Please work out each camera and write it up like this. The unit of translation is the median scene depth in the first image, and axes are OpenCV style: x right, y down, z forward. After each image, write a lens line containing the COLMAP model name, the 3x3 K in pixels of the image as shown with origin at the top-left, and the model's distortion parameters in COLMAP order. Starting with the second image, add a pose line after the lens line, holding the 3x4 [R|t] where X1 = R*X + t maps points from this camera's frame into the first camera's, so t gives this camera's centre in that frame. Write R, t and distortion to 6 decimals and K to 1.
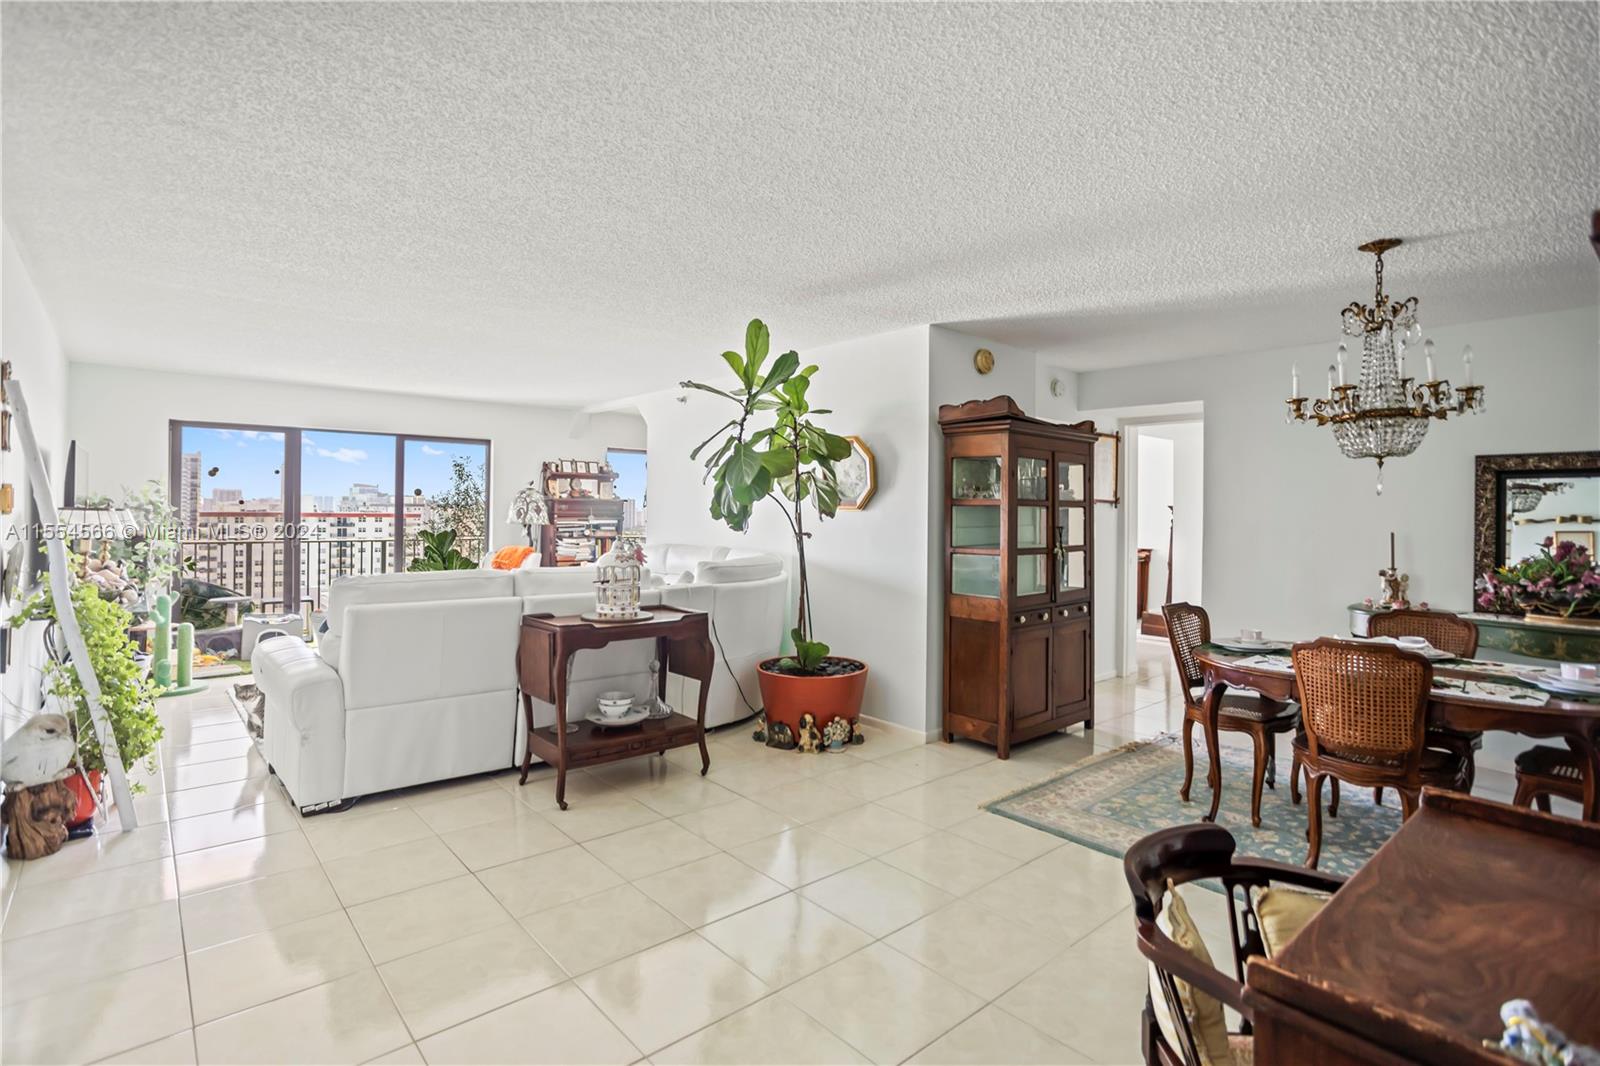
lens RADIAL K [[788.0, 0, 793.9], [0, 788.0, 502.9], [0, 0, 1]] dist [-0.051465, 0.031826]
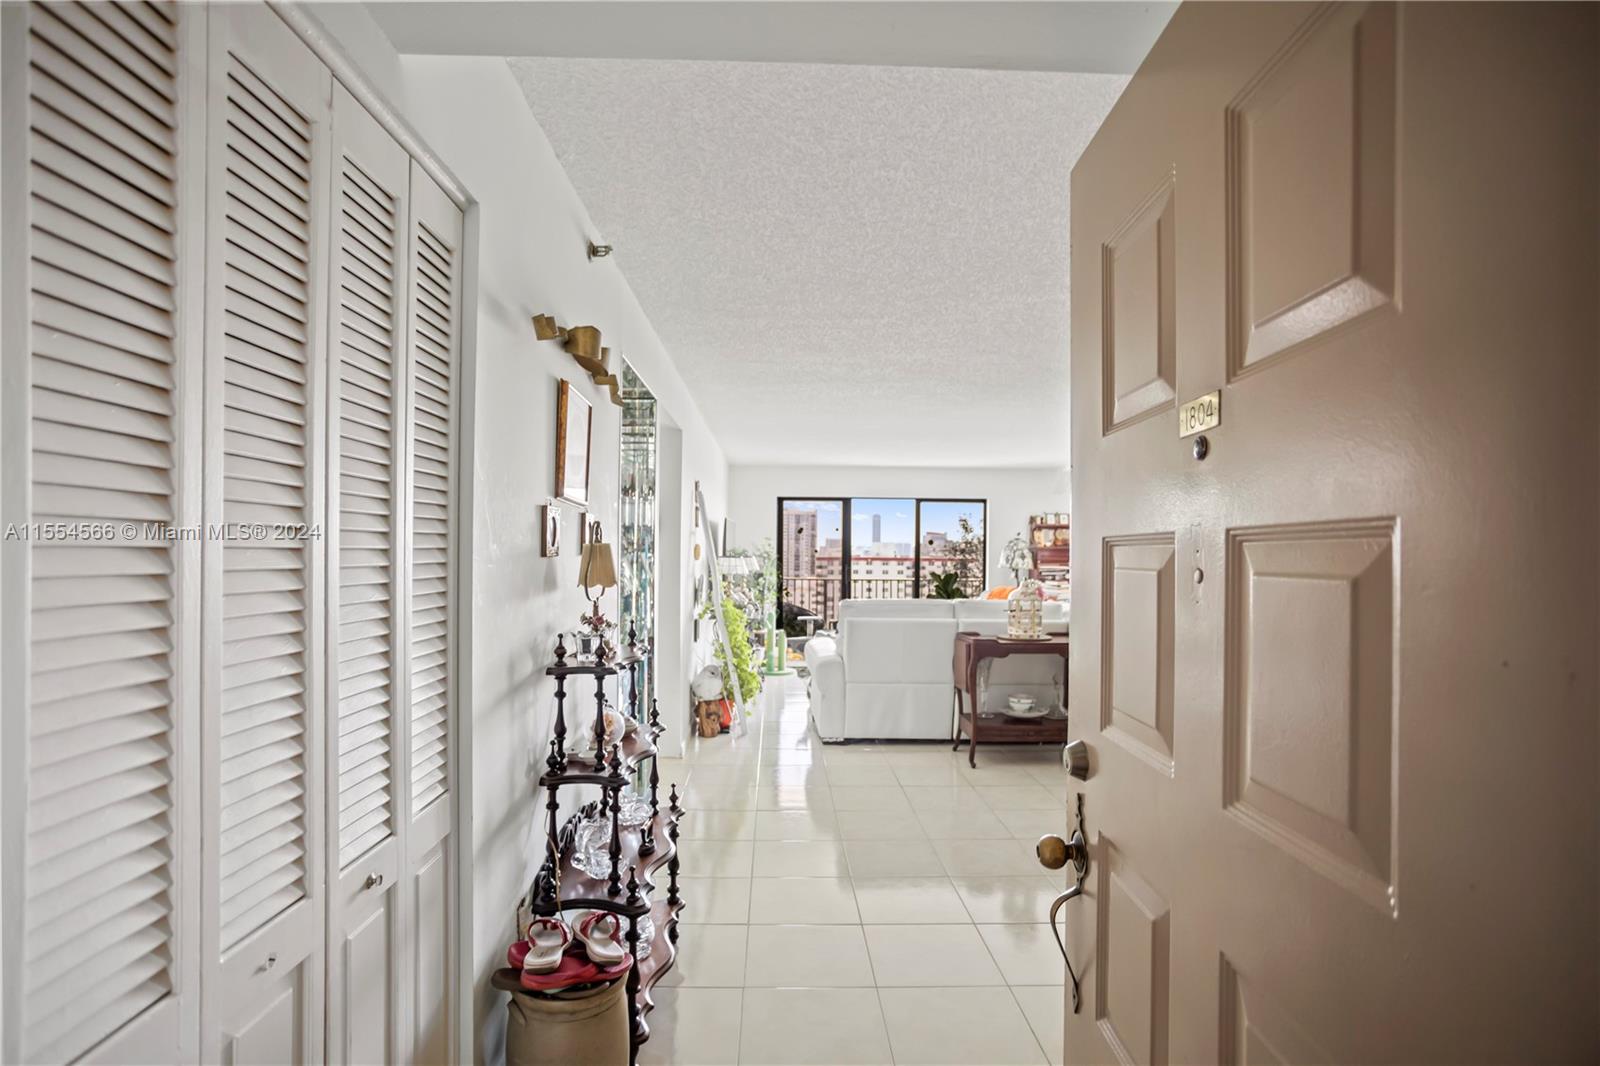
lens RADIAL K [[771.2, 0, 800.0], [0, 771.2, 533.0], [0, 0, 1]] dist [-0.001335, -0.000061]
pose [[0.779256, -0.019047, -0.626416, 0.175186], [0.006987, 0.999740, -0.021708, -0.004536], [0.626667, 0.012539, 0.779187, -0.153019]]
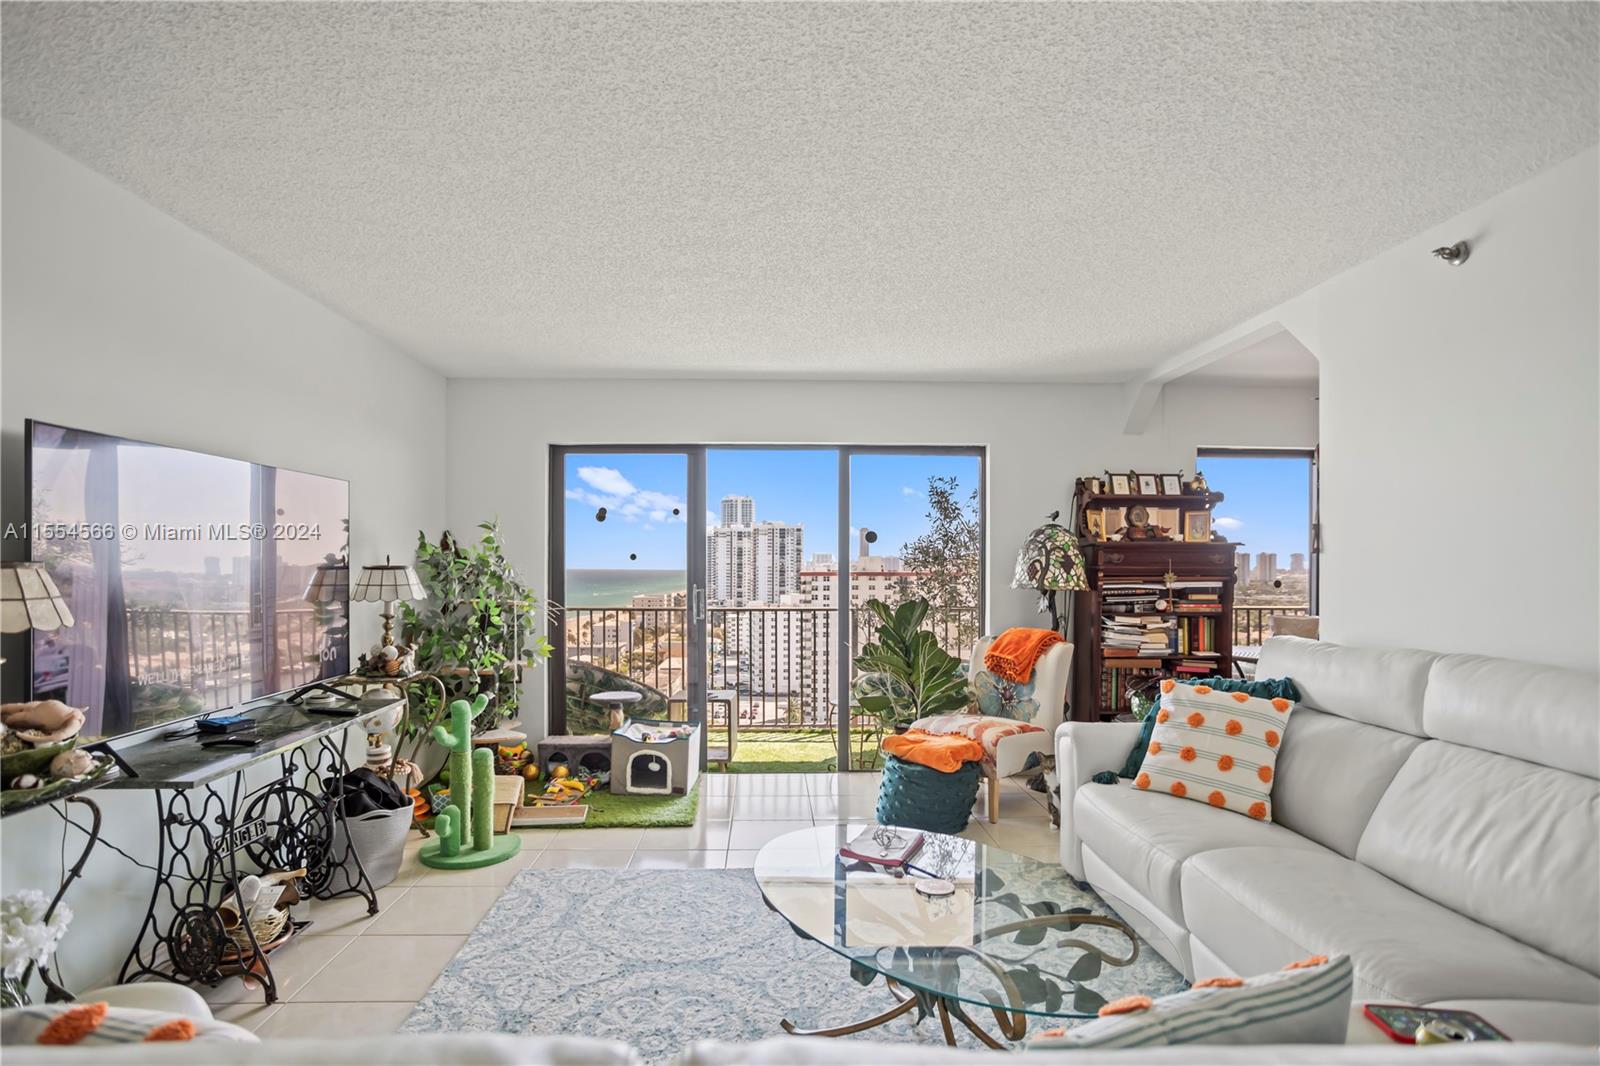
lens RADIAL K [[790.7, 0, 789.0], [0, 790.7, 571.4], [0, 0, 1]] dist [-0.055688, 0.038763]
pose [[0.781214, -0.005675, -0.624238, -0.166765], [0.013735, 0.999873, 0.008099, 0.009127], [0.624113, -0.014901, 0.781192, 0.552553]]
